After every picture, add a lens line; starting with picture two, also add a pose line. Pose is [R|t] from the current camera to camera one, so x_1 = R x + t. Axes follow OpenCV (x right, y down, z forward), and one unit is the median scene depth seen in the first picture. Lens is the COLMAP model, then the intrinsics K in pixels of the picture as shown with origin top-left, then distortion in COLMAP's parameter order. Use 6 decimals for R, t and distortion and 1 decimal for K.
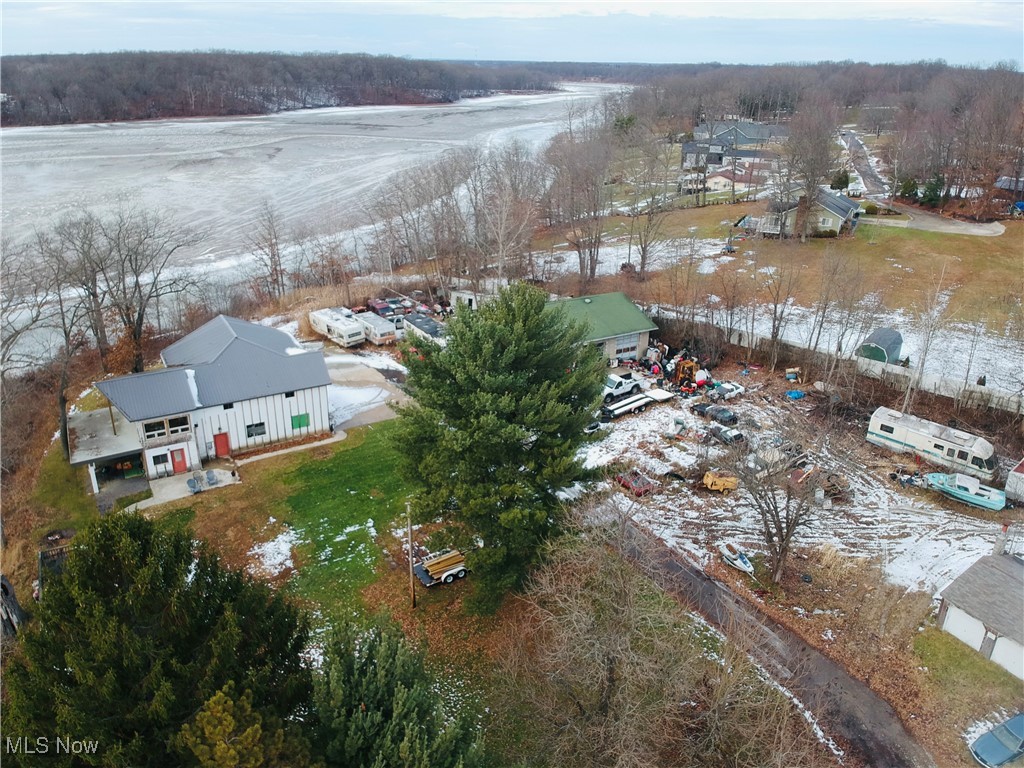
lens RADIAL K [[770.1, 0, 503.0], [0, 770.1, 371.0], [0, 0, 1]] dist [0.060377, -0.140741]
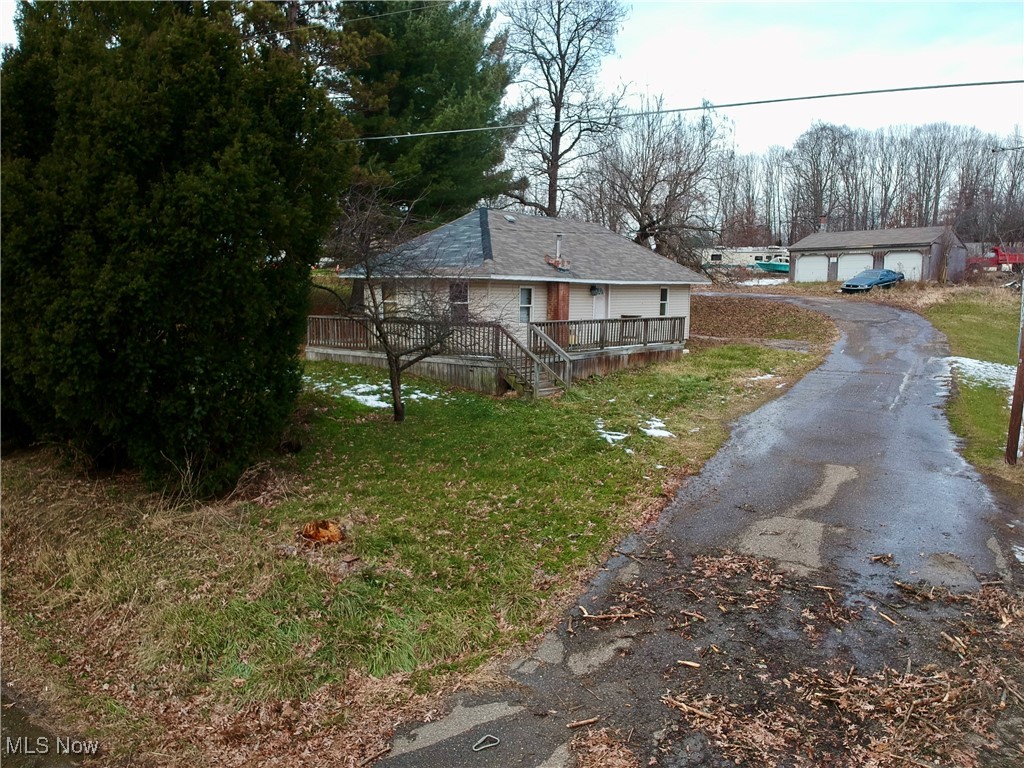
lens RADIAL K [[758.8, 0, 510.4], [0, 758.8, 359.6], [0, 0, 1]] dist [0.082571, -0.187272]
pose [[0.967642, -0.017332, 0.251731, -0.116812], [0.089070, 0.956878, -0.276498, 0.521372], [-0.236083, 0.289973, 0.927459, 0.016919]]
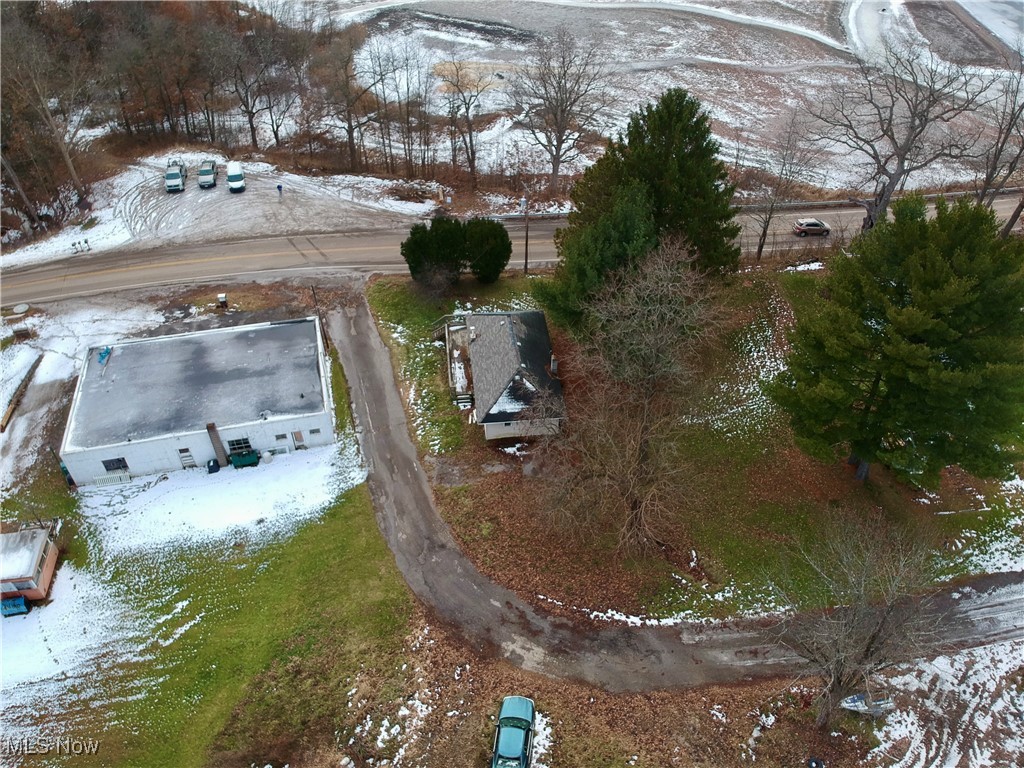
lens RADIAL K [[758.8, 0, 510.4], [0, 758.8, 359.6], [0, 0, 1]] dist [0.082571, -0.187272]
pose [[-0.481379, 0.559817, -0.674447, 0.627918], [-0.333946, 0.594294, 0.731638, -0.308619], [0.810403, 0.577425, -0.099132, 0.477841]]
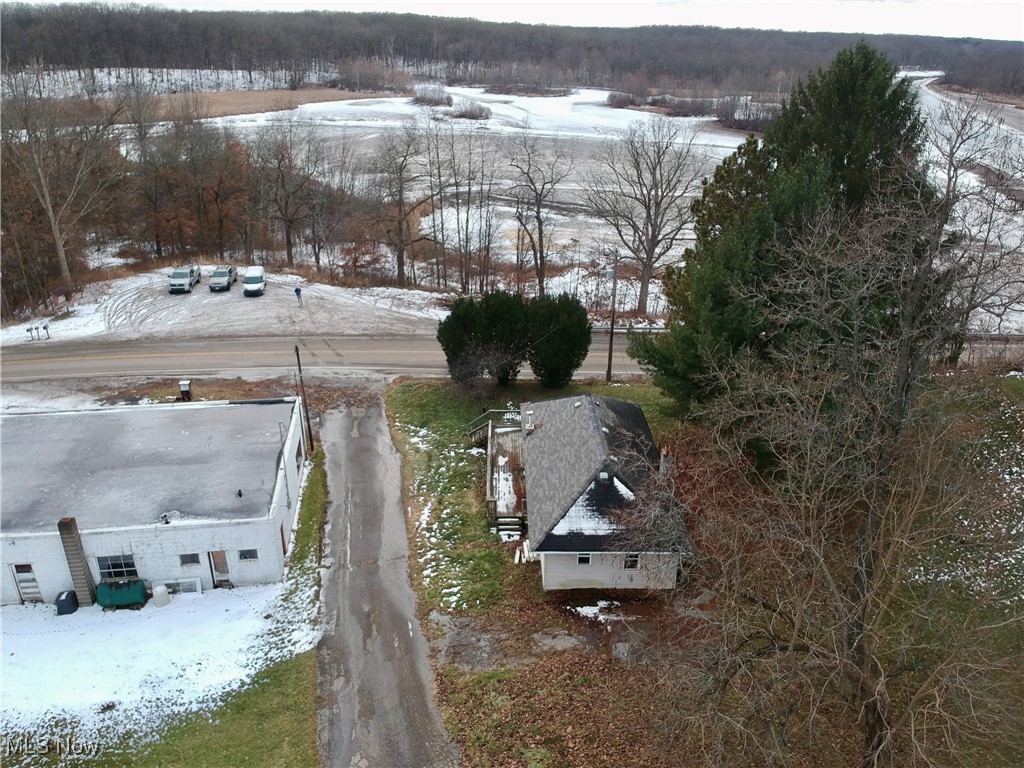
lens RADIAL K [[759.2, 0, 504.9], [0, 759.2, 345.2], [0, 0, 1]] dist [0.075648, -0.133446]
pose [[-0.568692, 0.295188, -0.767759, 0.446864], [-0.310784, 0.787091, 0.532824, 0.018009], [0.761579, 0.541620, -0.355872, 0.491616]]
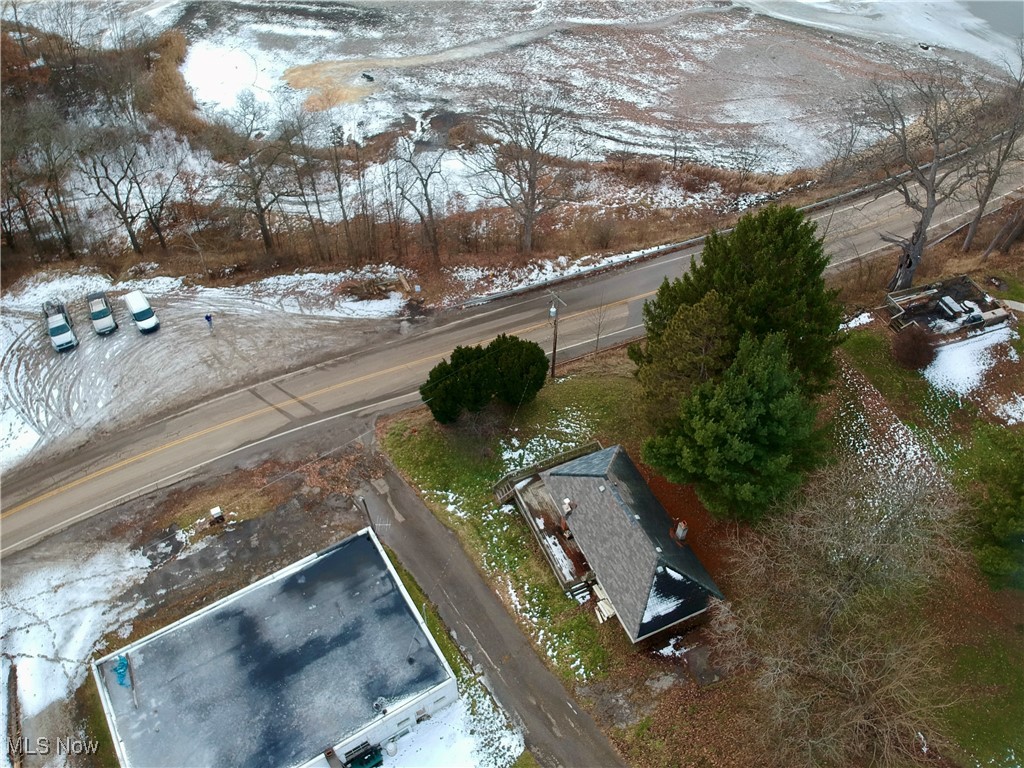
lens RADIAL K [[758.8, 0, 510.4], [0, 758.8, 359.6], [0, 0, 1]] dist [0.082571, -0.187272]
pose [[-0.191964, 0.703474, -0.684305, 0.445508], [-0.371005, 0.593511, 0.714213, -0.261141], [0.908573, 0.390984, 0.147059, 0.096525]]
